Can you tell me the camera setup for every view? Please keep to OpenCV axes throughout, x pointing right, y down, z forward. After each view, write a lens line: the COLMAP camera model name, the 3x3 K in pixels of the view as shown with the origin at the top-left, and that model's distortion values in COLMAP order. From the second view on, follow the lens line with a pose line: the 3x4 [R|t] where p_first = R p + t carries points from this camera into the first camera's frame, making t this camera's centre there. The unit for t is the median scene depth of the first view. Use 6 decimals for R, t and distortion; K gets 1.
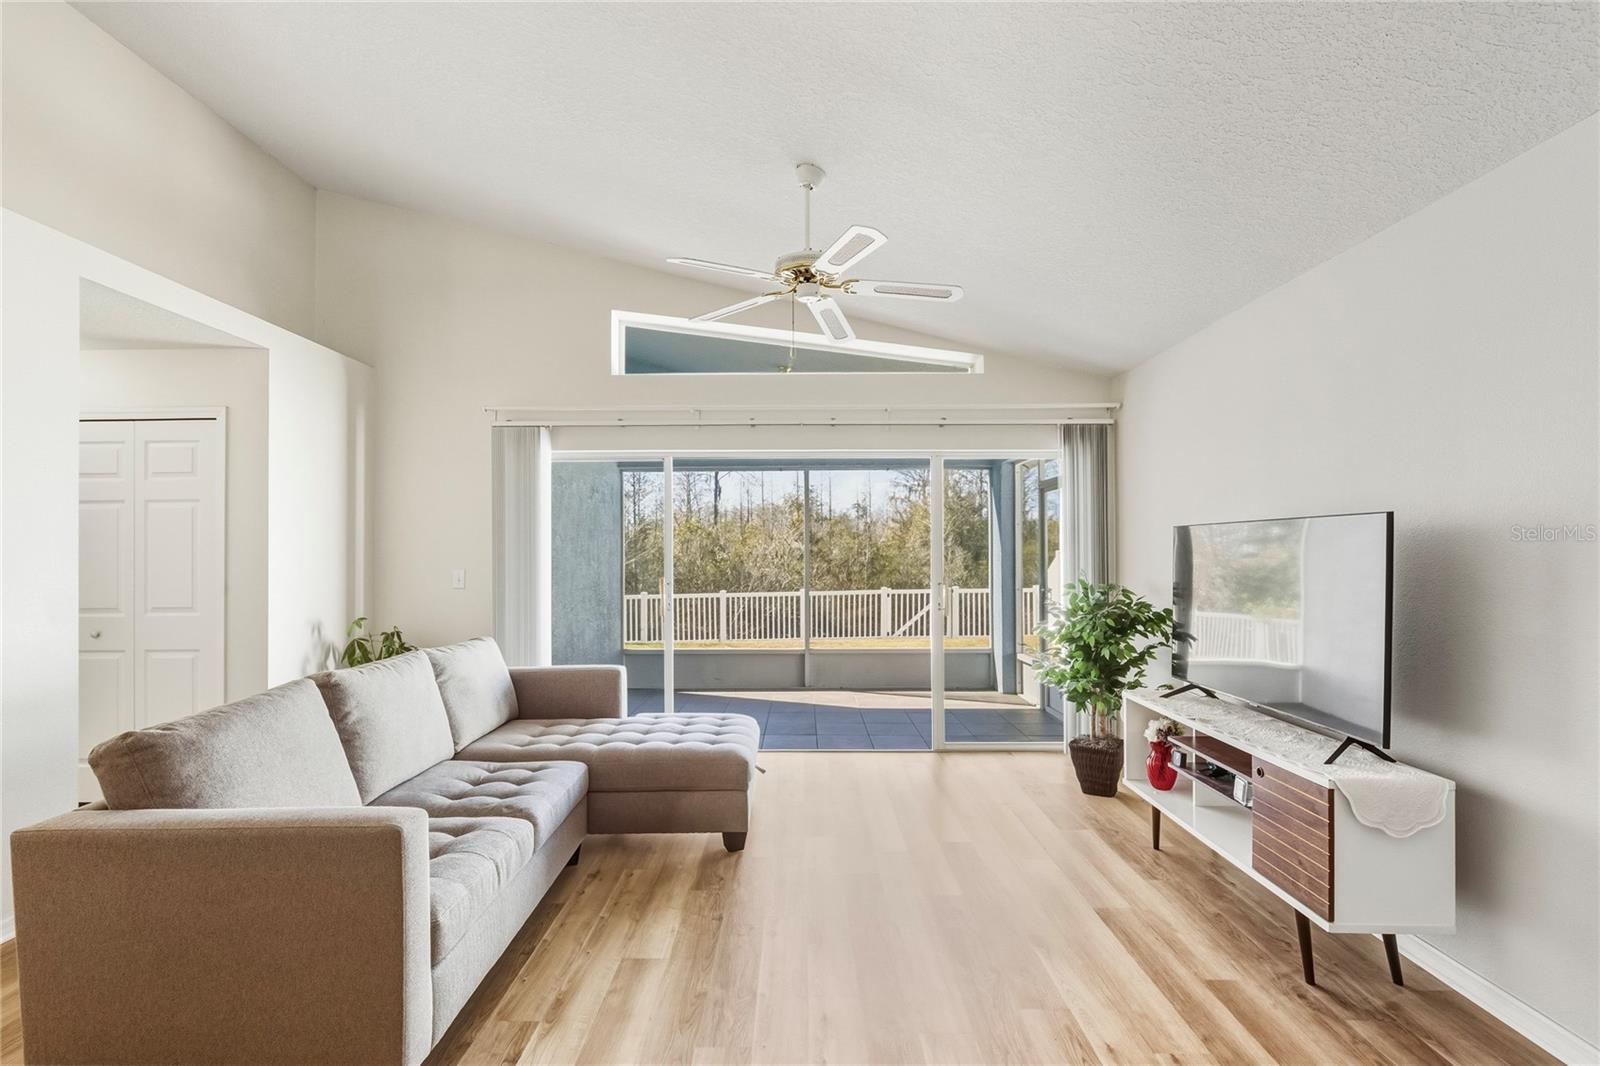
lens RADIAL K [[722.7, 0, 793.1], [0, 722.7, 537.8], [0, 0, 1]] dist [-0.002253, -0.000166]
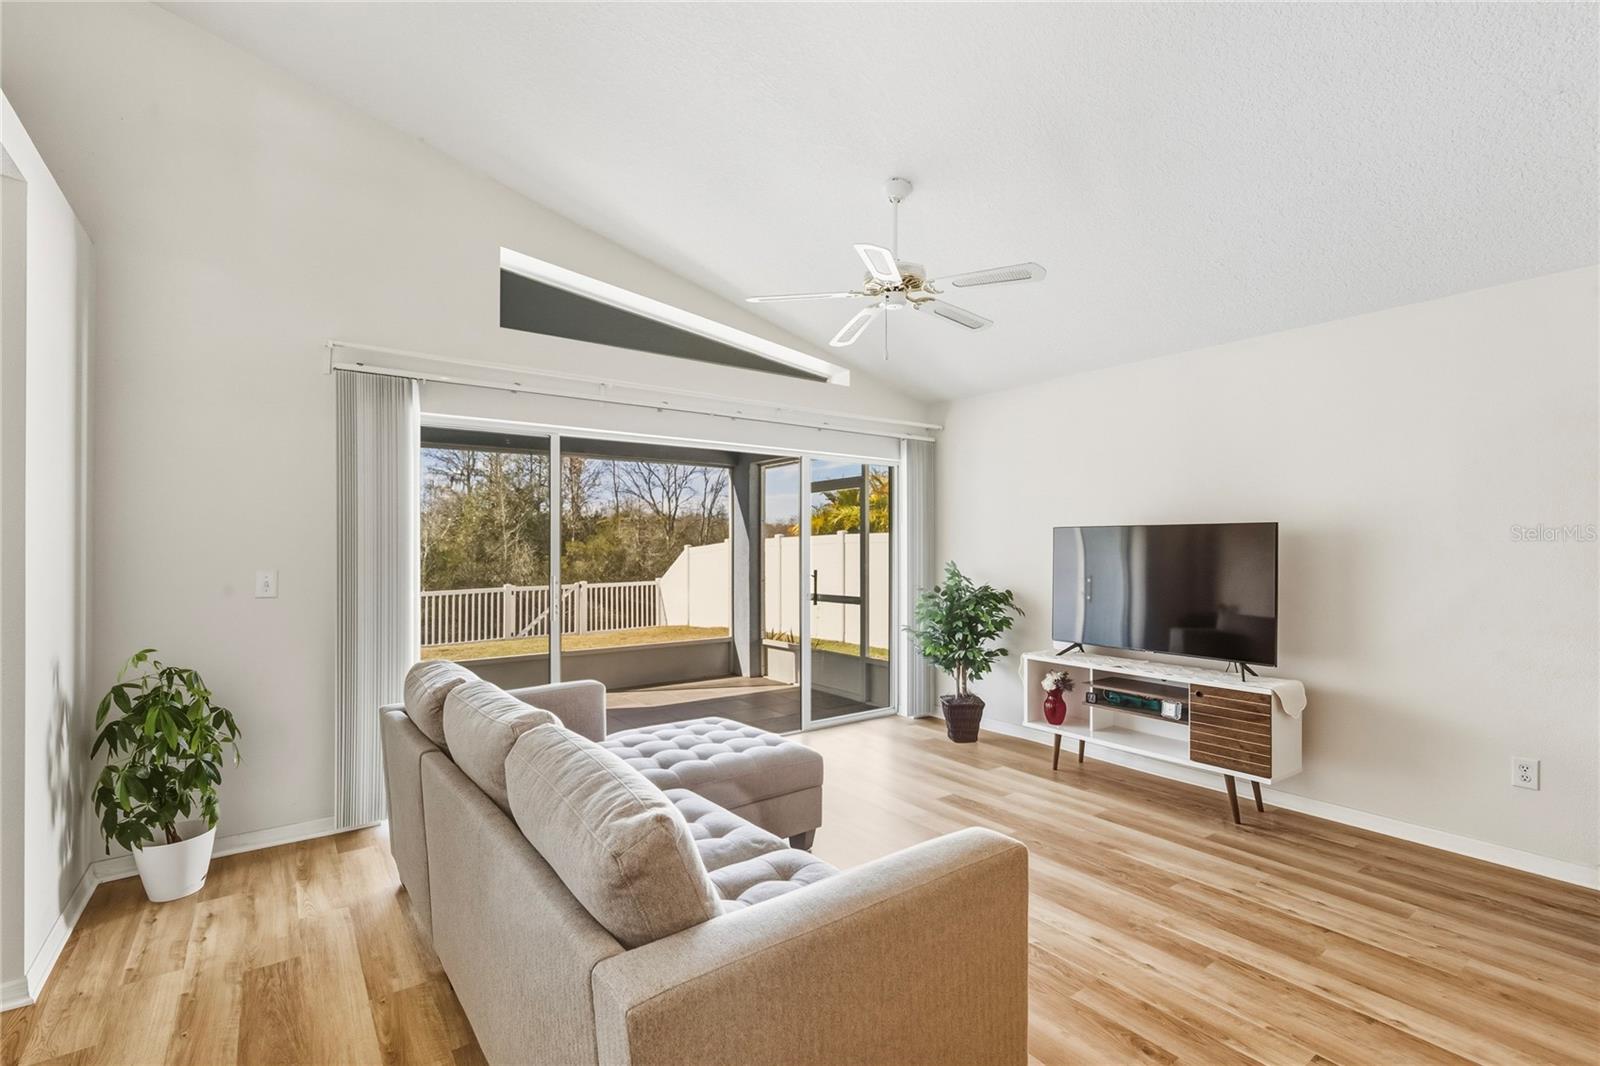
lens RADIAL K [[722.7, 0, 786.3], [0, 722.7, 538.5], [0, 0, 1]] dist [-0.002253, -0.000166]
pose [[0.805694, 0.007757, 0.592281, -0.495629], [-0.012637, 0.999912, 0.004095, 0.004512], [-0.592197, -0.010784, 0.805721, 0.163964]]
